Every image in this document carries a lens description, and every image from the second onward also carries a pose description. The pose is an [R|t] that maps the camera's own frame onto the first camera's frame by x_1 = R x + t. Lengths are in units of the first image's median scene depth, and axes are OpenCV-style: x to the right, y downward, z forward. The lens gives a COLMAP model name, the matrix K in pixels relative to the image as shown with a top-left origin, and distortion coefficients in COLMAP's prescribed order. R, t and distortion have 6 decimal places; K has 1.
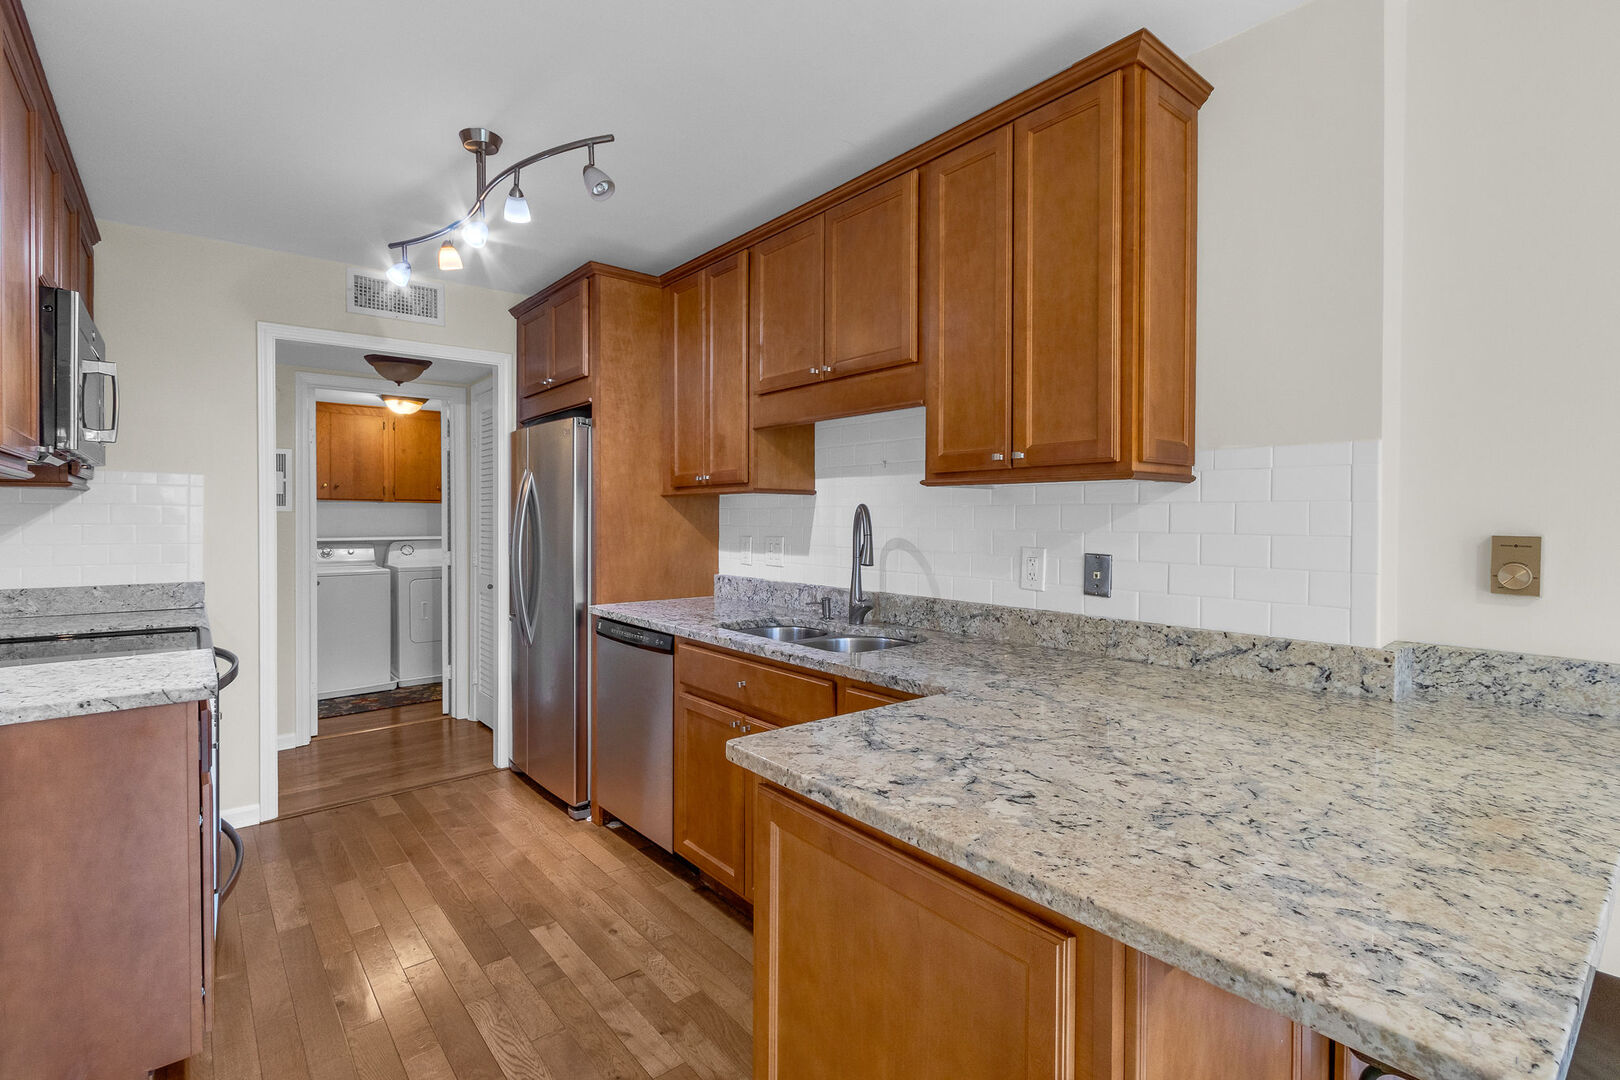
lens RADIAL K [[746.1, 0, 804.6], [0, 746.1, 526.5], [0, 0, 1]] dist [0.000846, -0.000305]
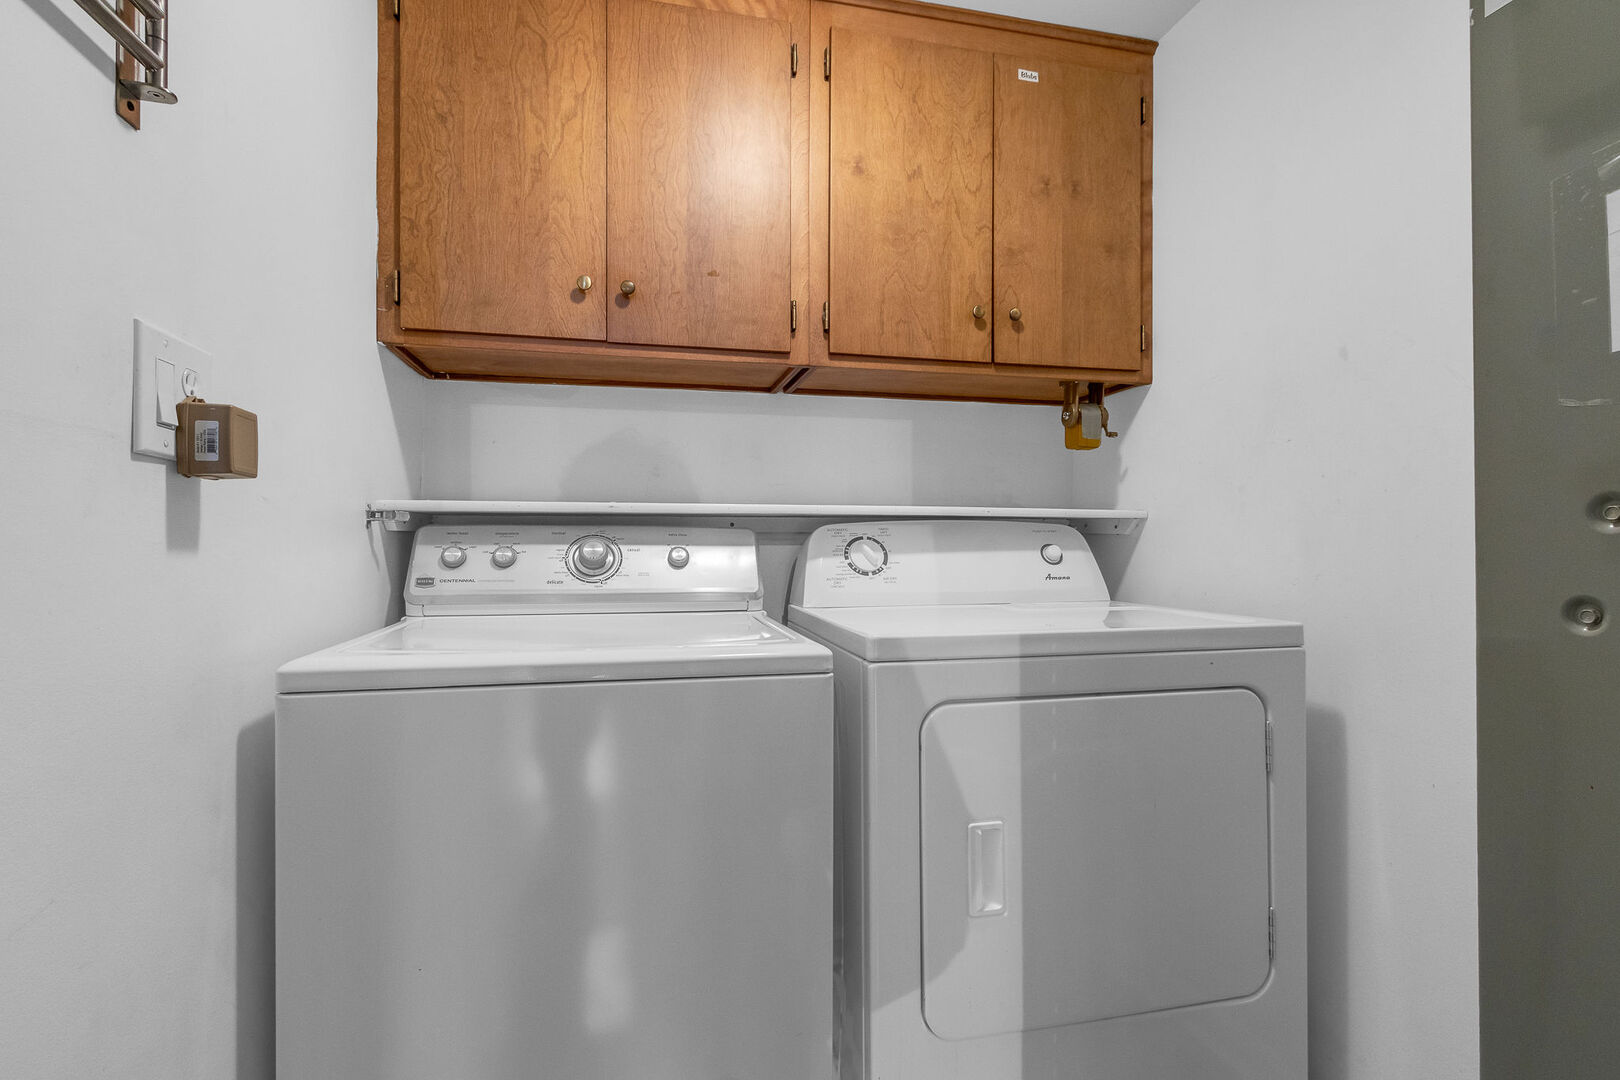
lens RADIAL K [[745.6, 0, 810.8], [0, 745.6, 530.0], [0, 0, 1]] dist [0.003356, 0.000085]
pose [[0.896628, -0.005066, -0.442756, -0.445925], [-0.003587, 0.999819, -0.018705, 0.028509], [0.442770, 0.018359, 0.896447, 0.776989]]
